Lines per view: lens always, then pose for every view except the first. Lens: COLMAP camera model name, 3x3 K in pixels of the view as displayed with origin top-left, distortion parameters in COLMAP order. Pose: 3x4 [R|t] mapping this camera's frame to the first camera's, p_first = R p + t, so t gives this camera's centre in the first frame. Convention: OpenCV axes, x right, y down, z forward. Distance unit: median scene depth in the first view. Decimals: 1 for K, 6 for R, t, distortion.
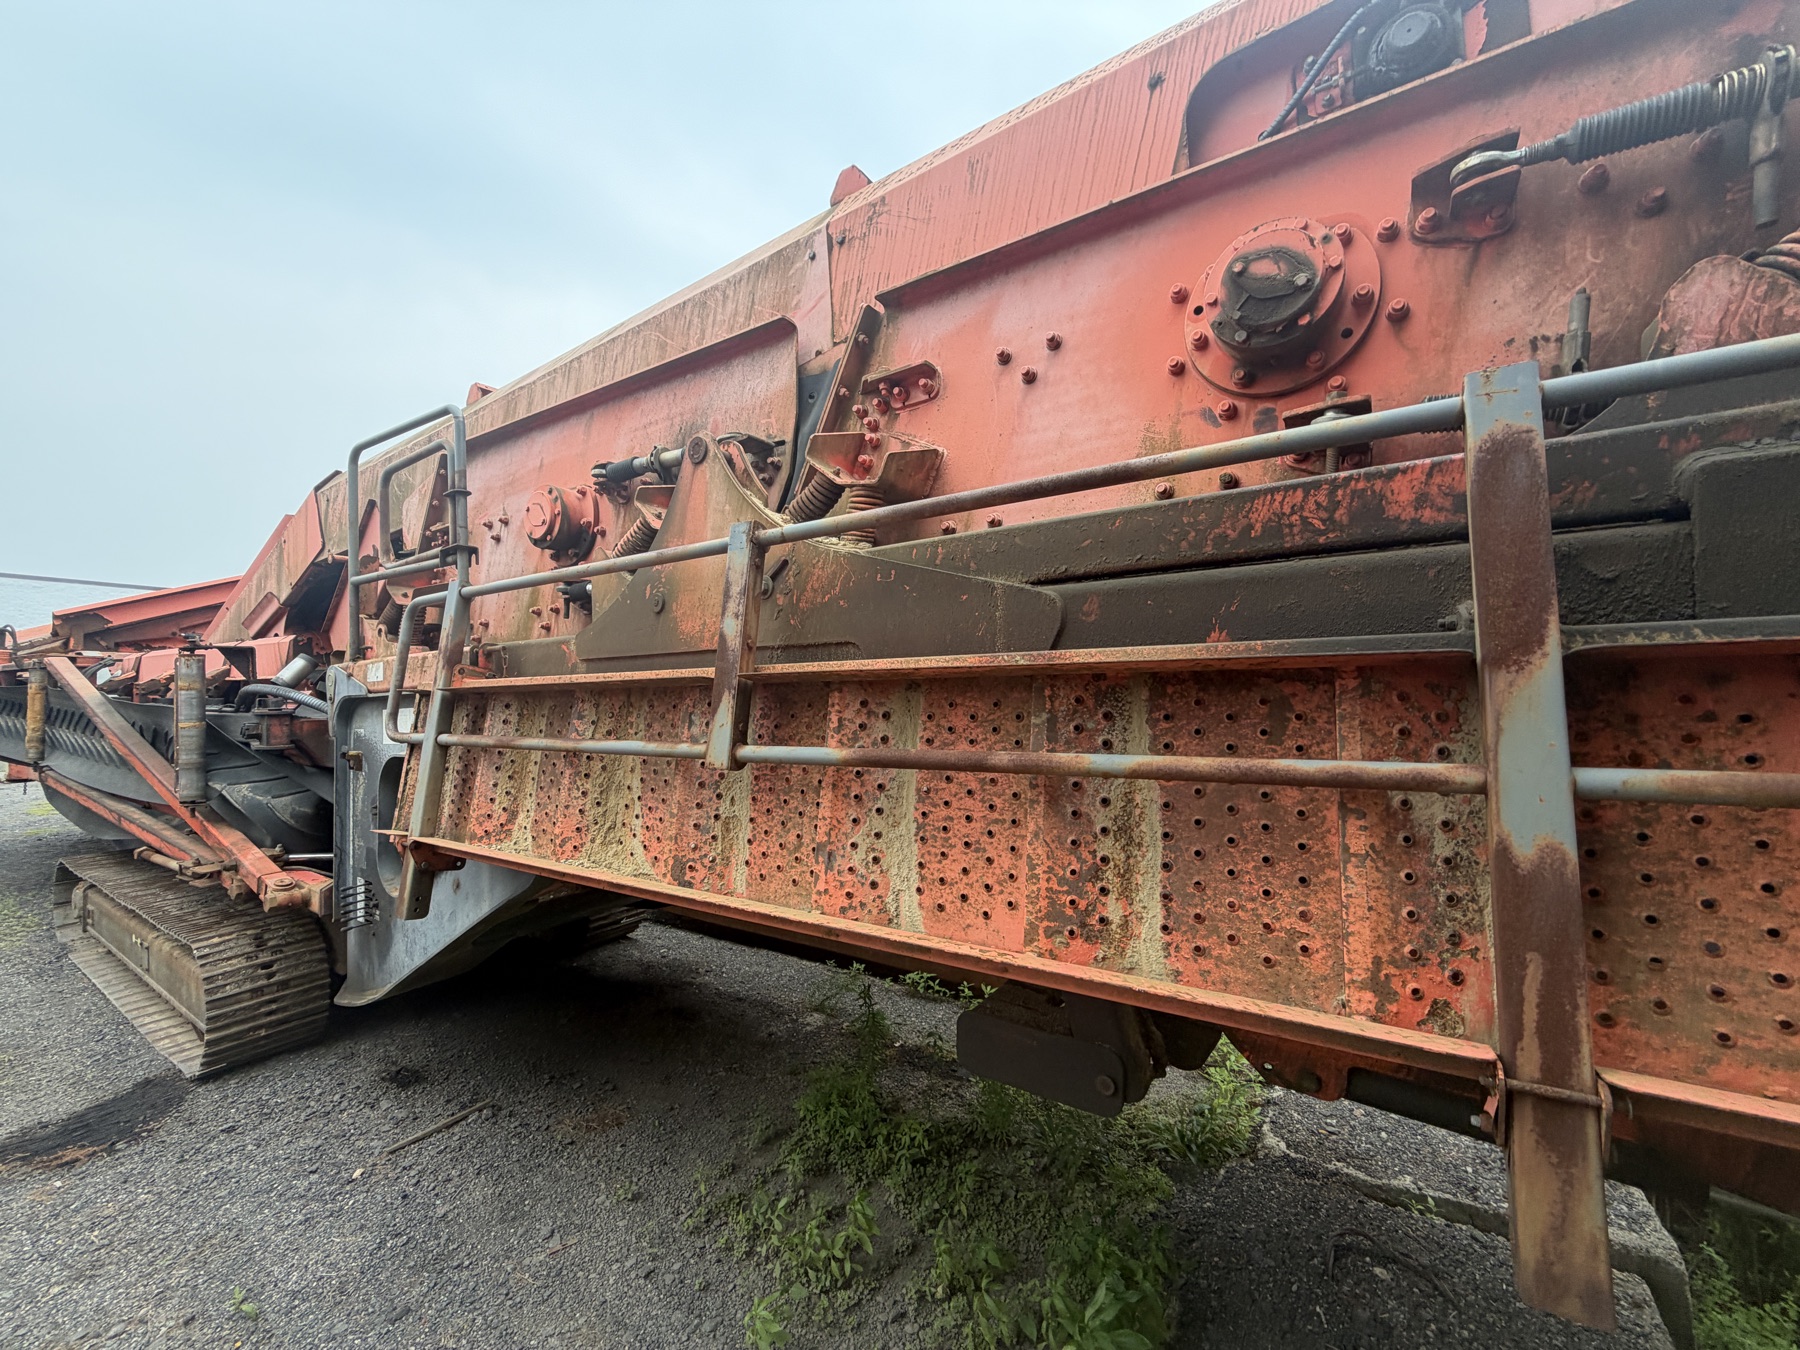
lens RADIAL K [[714.5, 0, 900.9], [0, 714.5, 684.2], [0, 0, 1]] dist [0.001712, -0.000318]
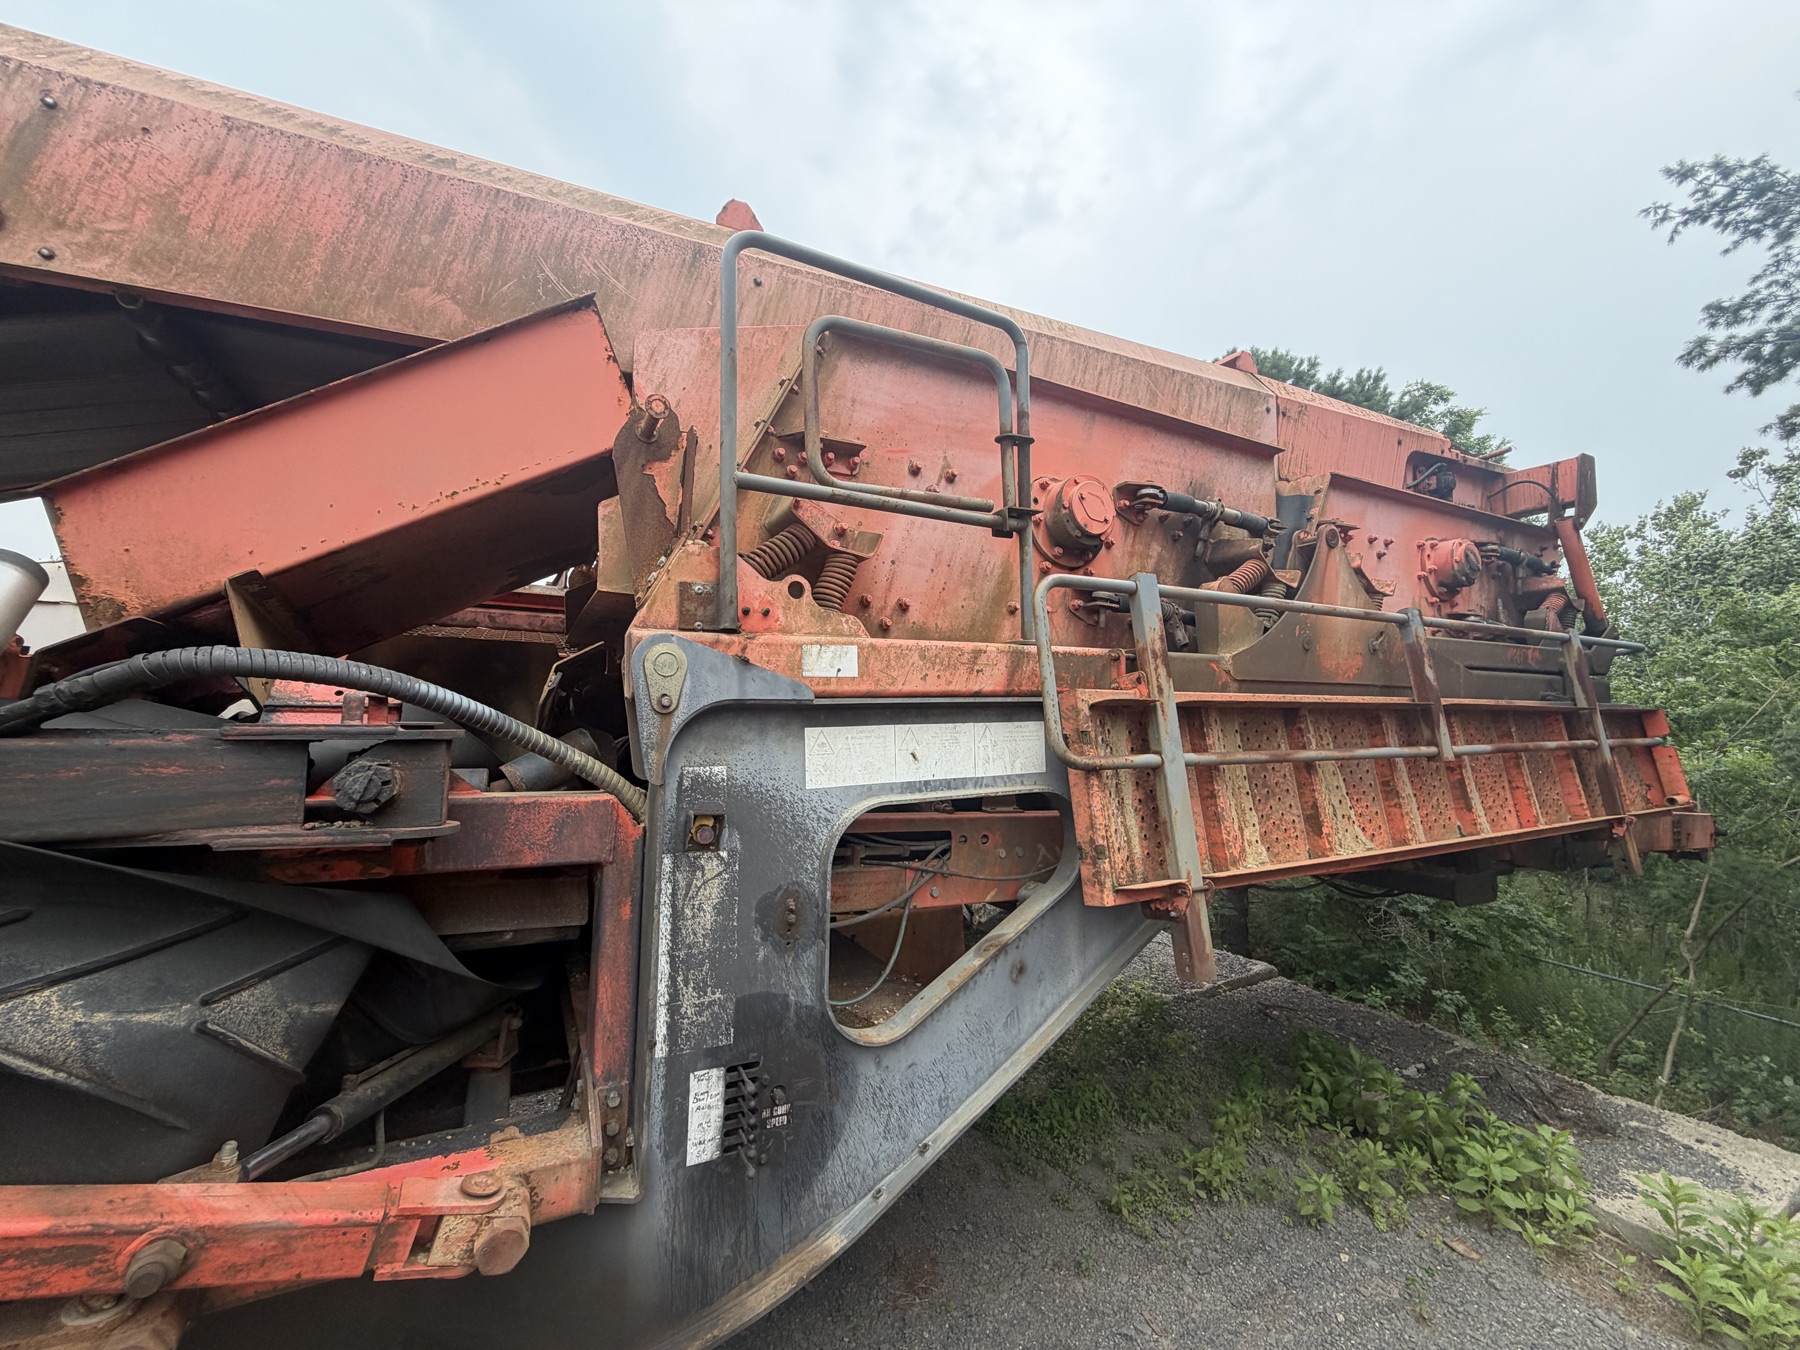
lens RADIAL K [[714.5, 0, 900.2], [0, 714.5, 670.2], [0, 0, 1]] dist [0.001712, -0.000318]
pose [[0.492494, 0.073364, 0.867218, -1.612410], [-0.020505, 0.997142, -0.072710, 0.039955], [-0.870074, 0.018027, 0.492591, 0.896707]]
